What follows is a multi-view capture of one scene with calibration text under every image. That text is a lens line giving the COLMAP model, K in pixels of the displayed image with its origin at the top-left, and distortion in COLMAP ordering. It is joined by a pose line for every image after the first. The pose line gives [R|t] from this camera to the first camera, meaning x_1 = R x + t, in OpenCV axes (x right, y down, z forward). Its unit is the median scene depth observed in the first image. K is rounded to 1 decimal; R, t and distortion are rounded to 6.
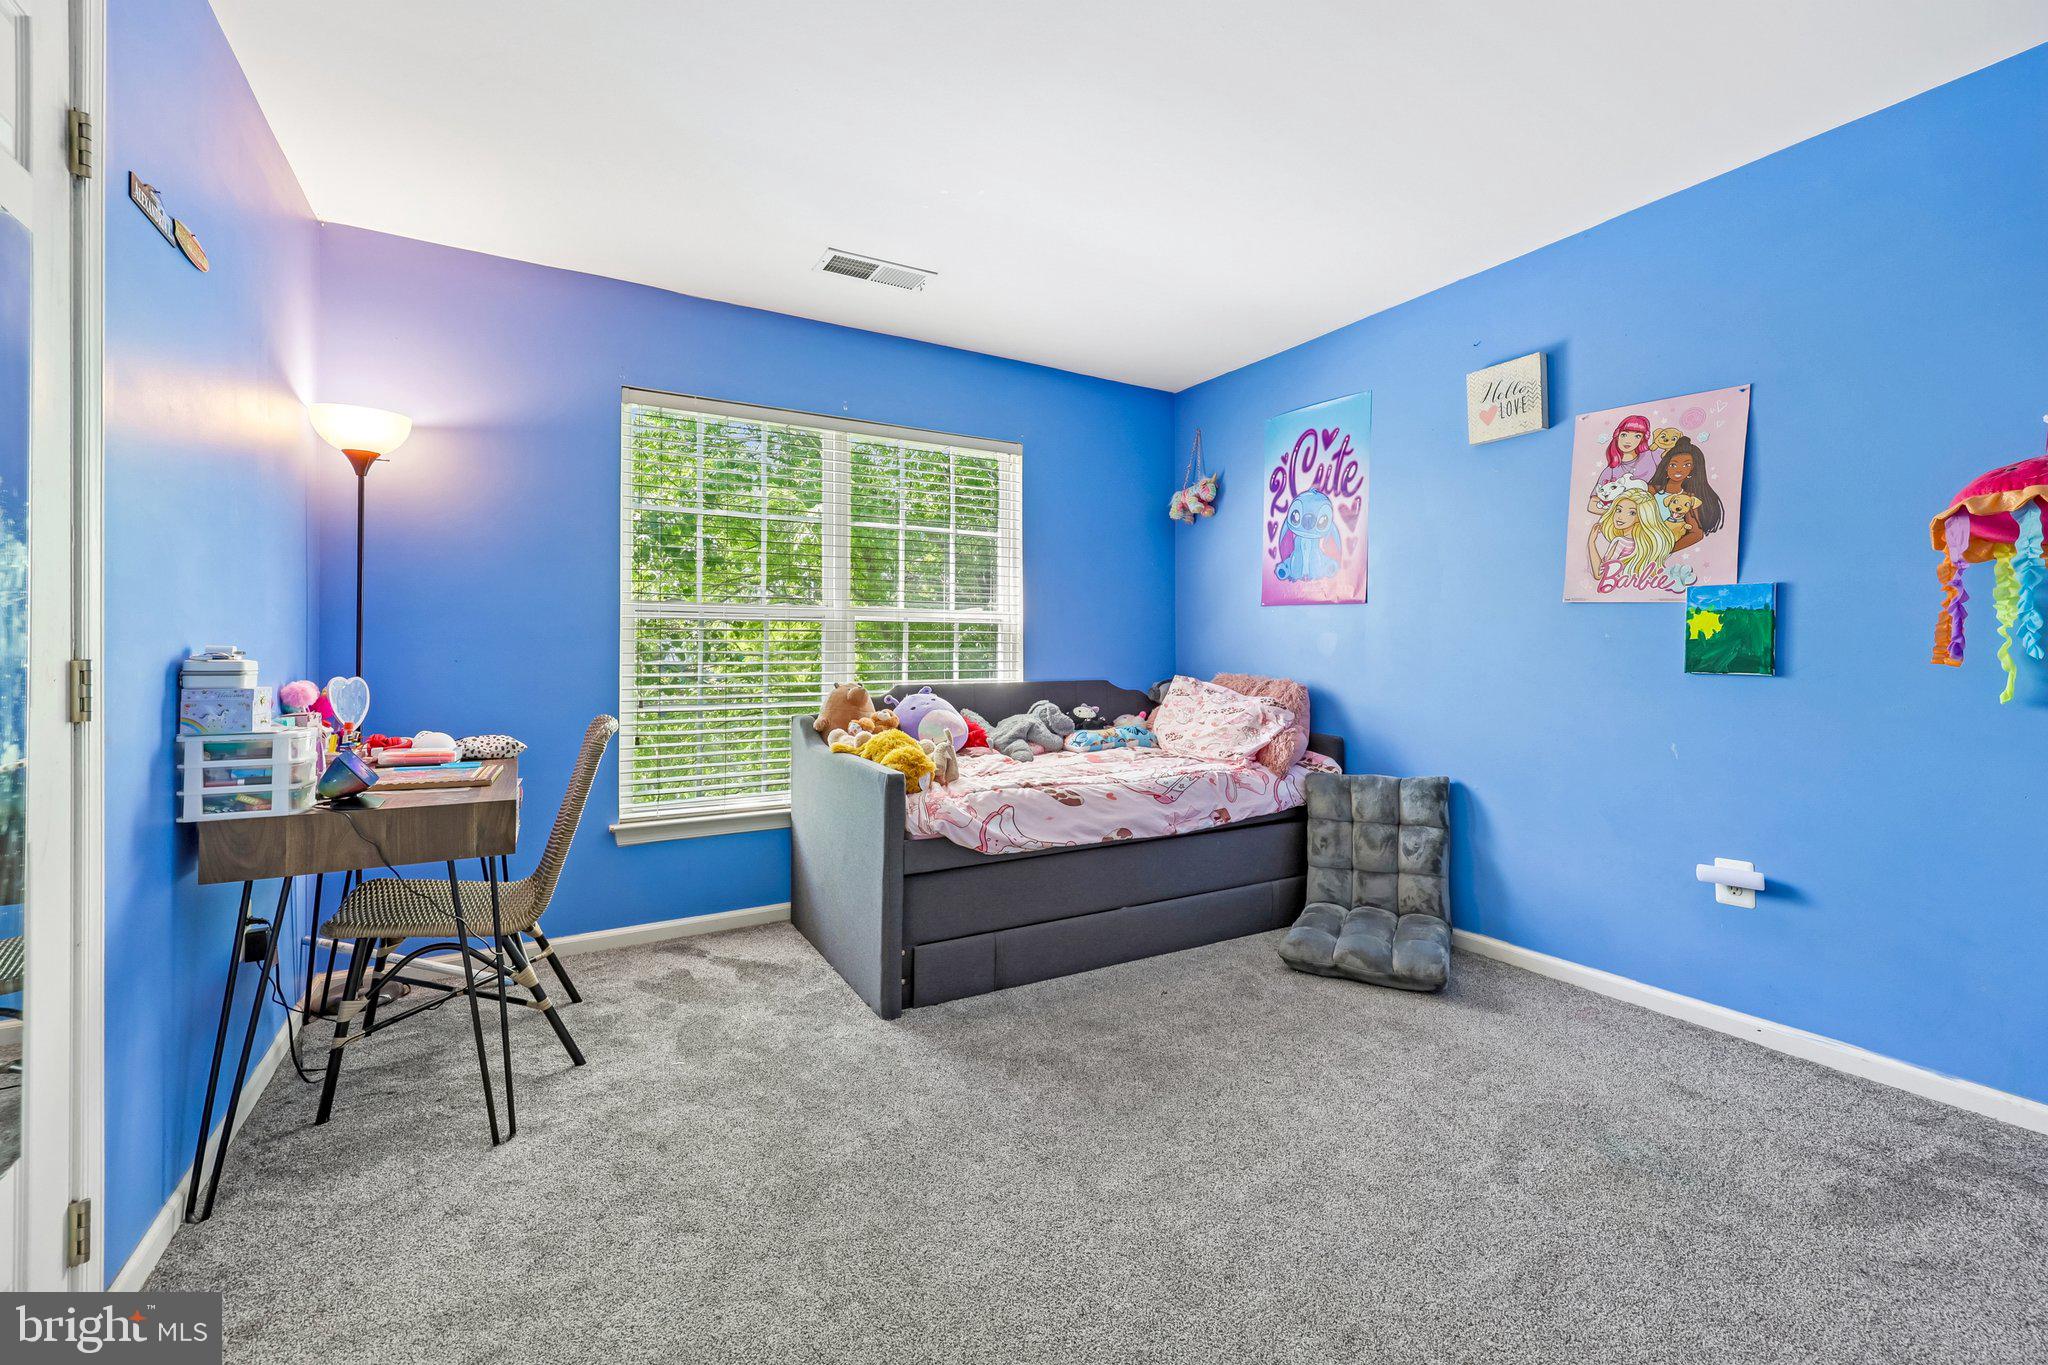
lens RADIAL K [[825.7, 0, 1021.3], [0, 825.7, 655.9], [0, 0, 1]] dist [-0.002307, -0.000428]
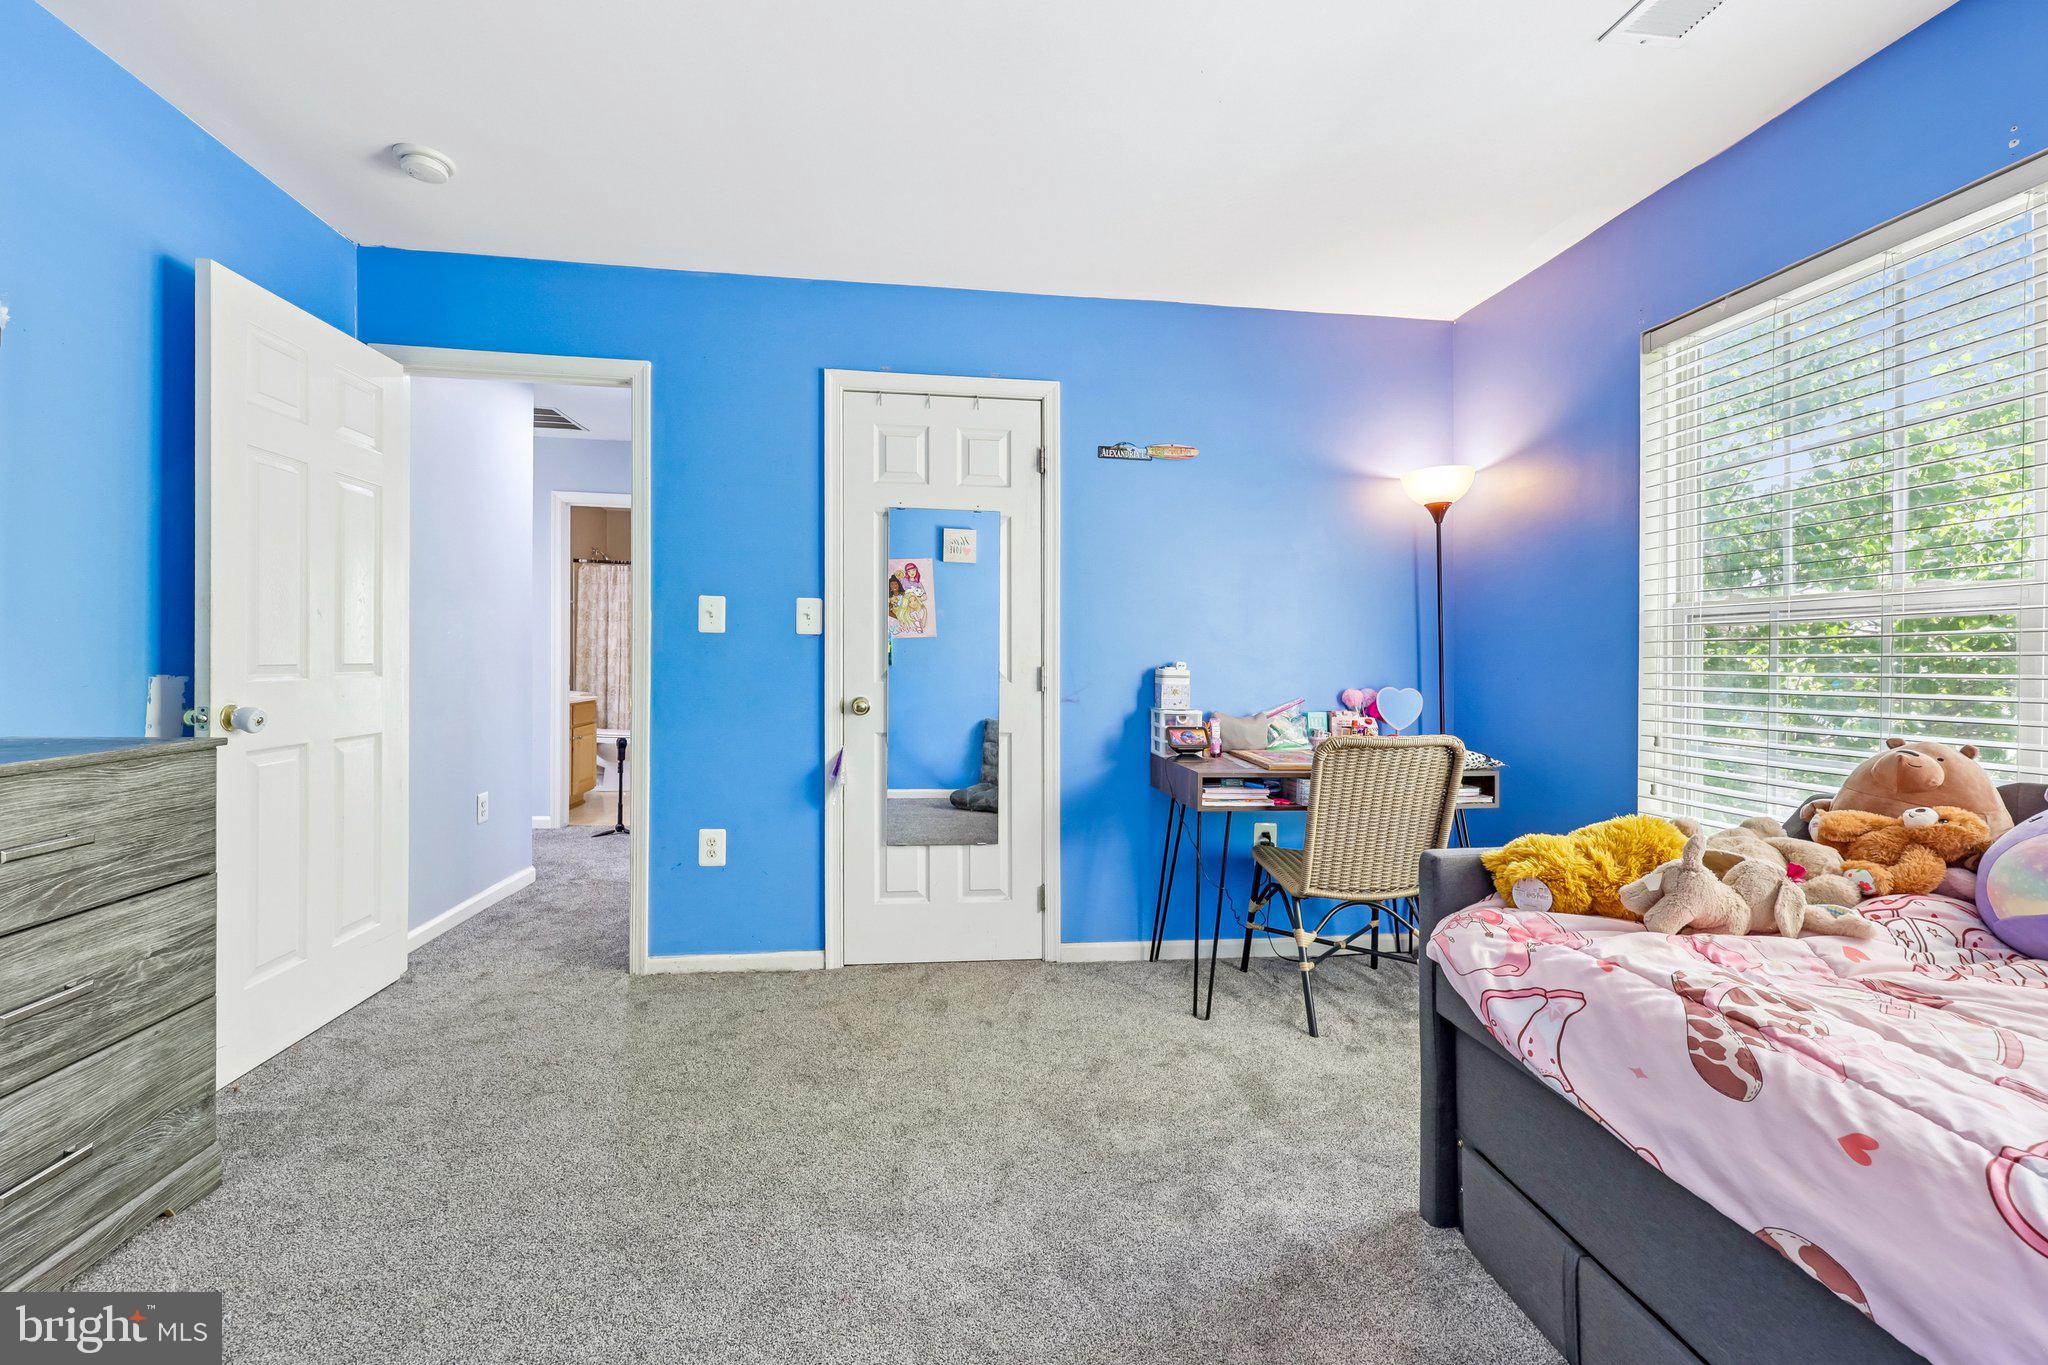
lens RADIAL K [[825.7, 0, 1021.3], [0, 825.7, 655.9], [0, 0, 1]] dist [-0.002307, -0.000428]
pose [[-0.386645, -0.004986, -0.922215, 0.556678], [-0.005665, 0.999979, -0.003031, -0.014027], [0.922211, 0.004052, -0.386666, 0.884979]]
